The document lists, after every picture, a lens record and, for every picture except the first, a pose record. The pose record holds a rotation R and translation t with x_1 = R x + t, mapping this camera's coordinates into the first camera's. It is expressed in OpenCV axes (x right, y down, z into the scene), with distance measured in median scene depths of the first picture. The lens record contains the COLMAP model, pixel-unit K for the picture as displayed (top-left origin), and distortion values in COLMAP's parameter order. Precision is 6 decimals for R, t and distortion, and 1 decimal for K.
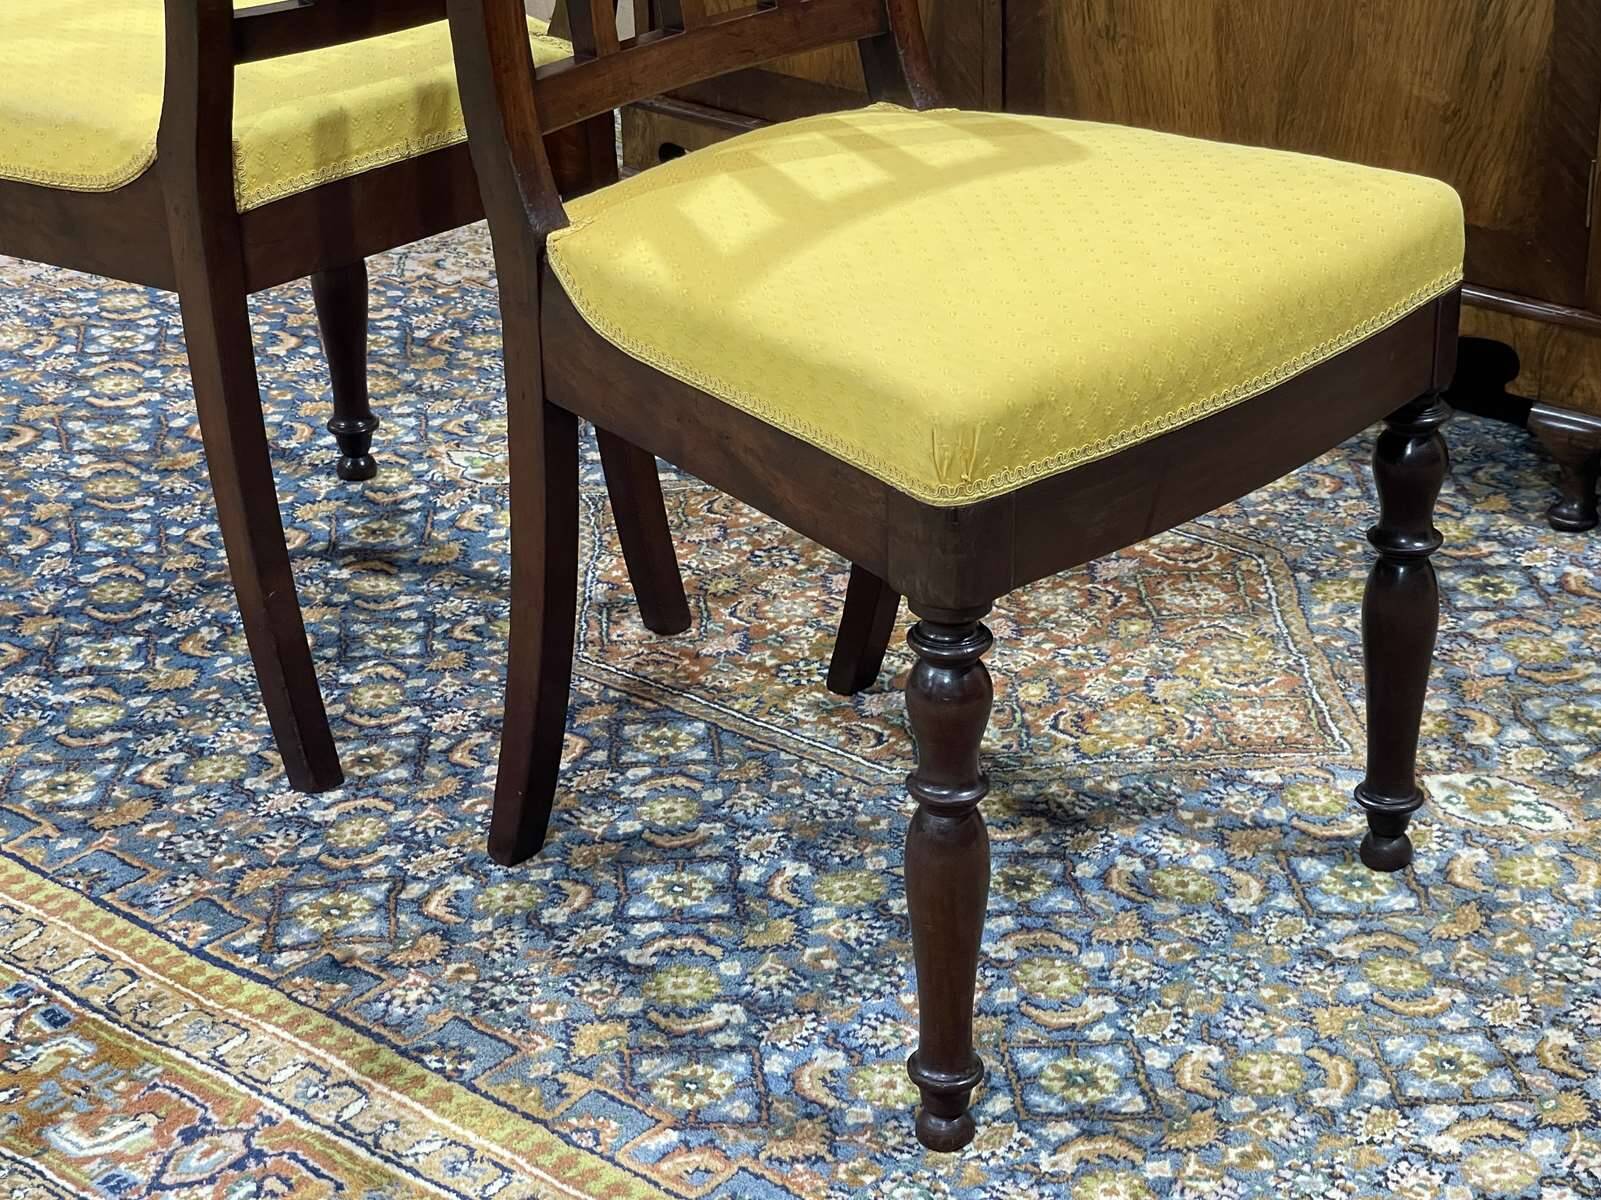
lens RADIAL K [[3117.6, 0, 800.8], [0, 3117.6, 591.1], [0, 0, 1]] dist [0.199619, 0.000000]
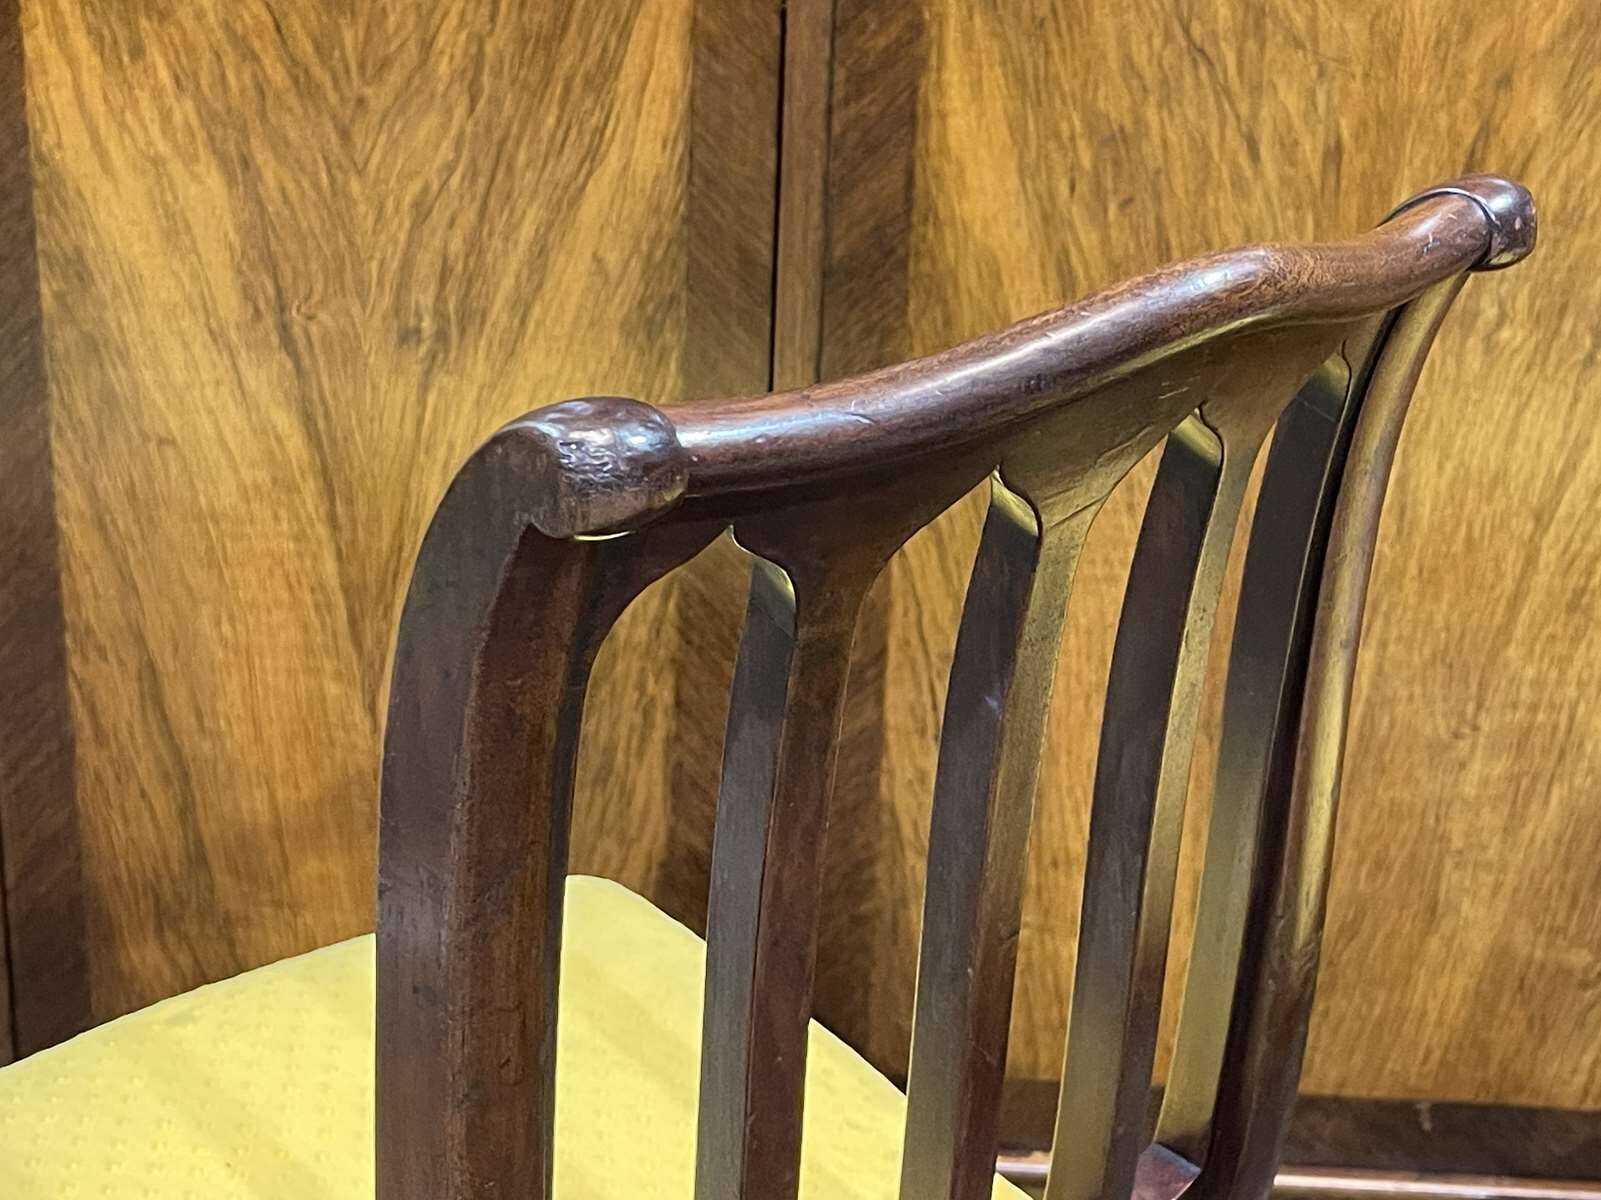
lens RADIAL K [[2531.5, 0, 776.6], [0, 2531.5, 574.7], [0, 0, 1]] dist [0.091265, 0.000000]
pose [[0.749356, -0.182785, 0.636440, -0.323994], [0.221132, 0.975045, 0.019667, -0.331787], [-0.624153, 0.126000, 0.771076, 0.745172]]
